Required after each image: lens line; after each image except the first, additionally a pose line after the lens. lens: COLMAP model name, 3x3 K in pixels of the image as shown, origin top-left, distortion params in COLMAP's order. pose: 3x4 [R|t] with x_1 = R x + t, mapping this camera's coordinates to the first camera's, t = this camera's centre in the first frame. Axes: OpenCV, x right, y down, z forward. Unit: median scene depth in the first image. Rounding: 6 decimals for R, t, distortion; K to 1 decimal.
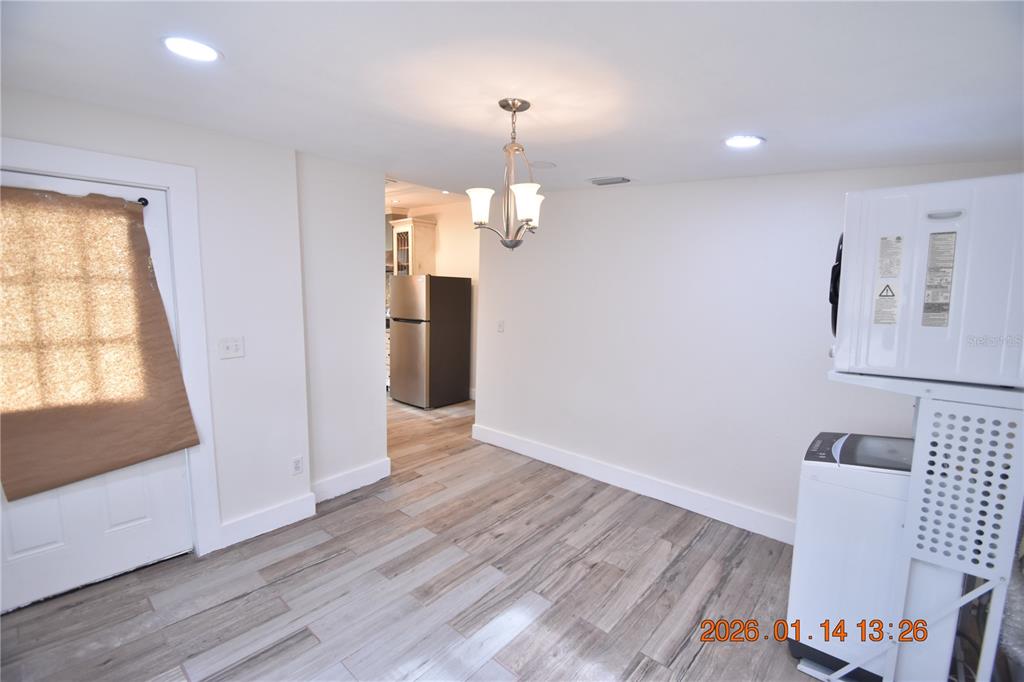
lens RADIAL K [[447.6, 0, 509.9], [0, 447.6, 343.2], [0, 0, 1]] dist [0.017956, -0.017846]
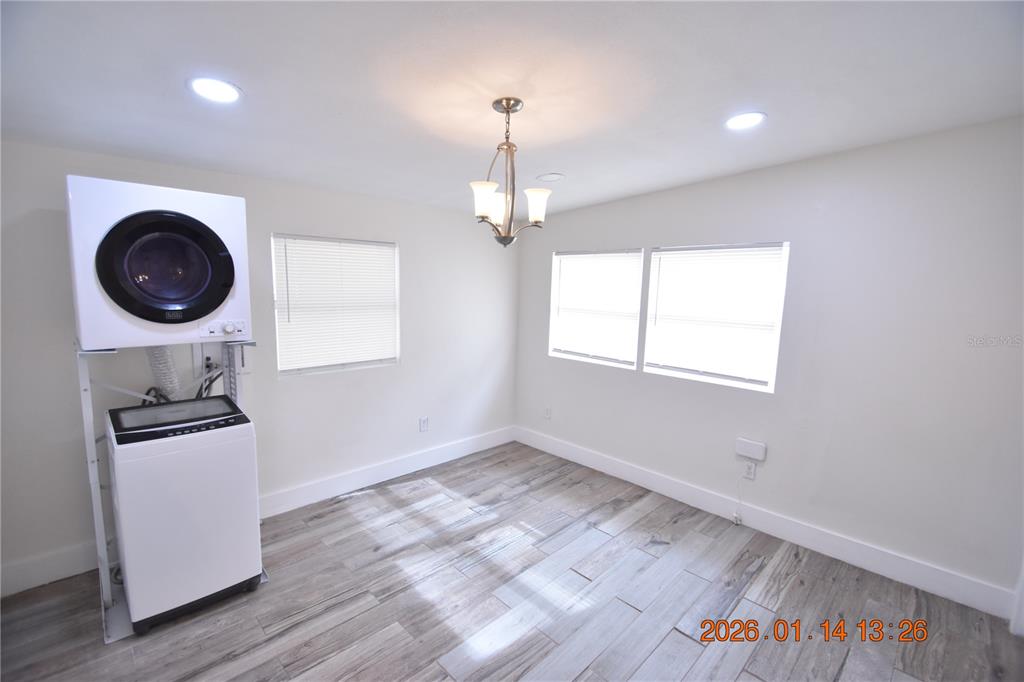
lens RADIAL K [[447.6, 0, 509.9], [0, 447.6, 343.2], [0, 0, 1]] dist [0.017956, -0.017846]
pose [[-0.997112, -0.044625, 0.061451, -0.065965], [-0.027739, 0.967252, 0.252297, -0.211314], [-0.070698, 0.249864, -0.965697, 1.702798]]
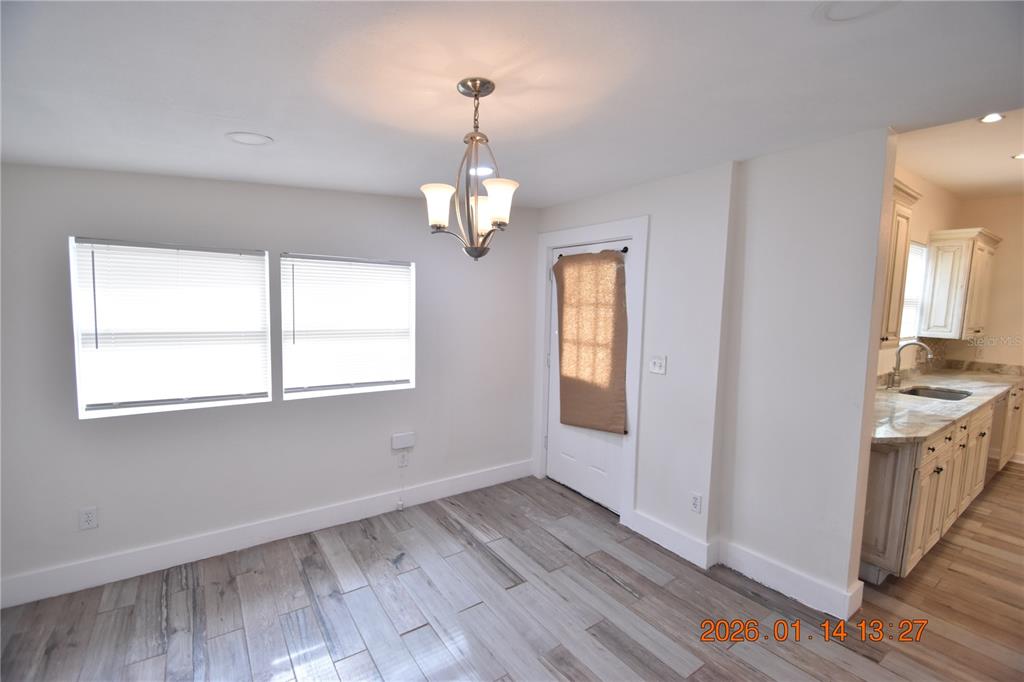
lens RADIAL K [[447.6, 0, 509.9], [0, 447.6, 343.2], [0, 0, 1]] dist [0.017956, -0.017846]
pose [[-0.224073, 0.067014, -0.972266, 0.676569], [-0.146626, 0.983959, 0.101612, -0.123992], [0.963479, 0.165328, -0.210652, 1.053440]]
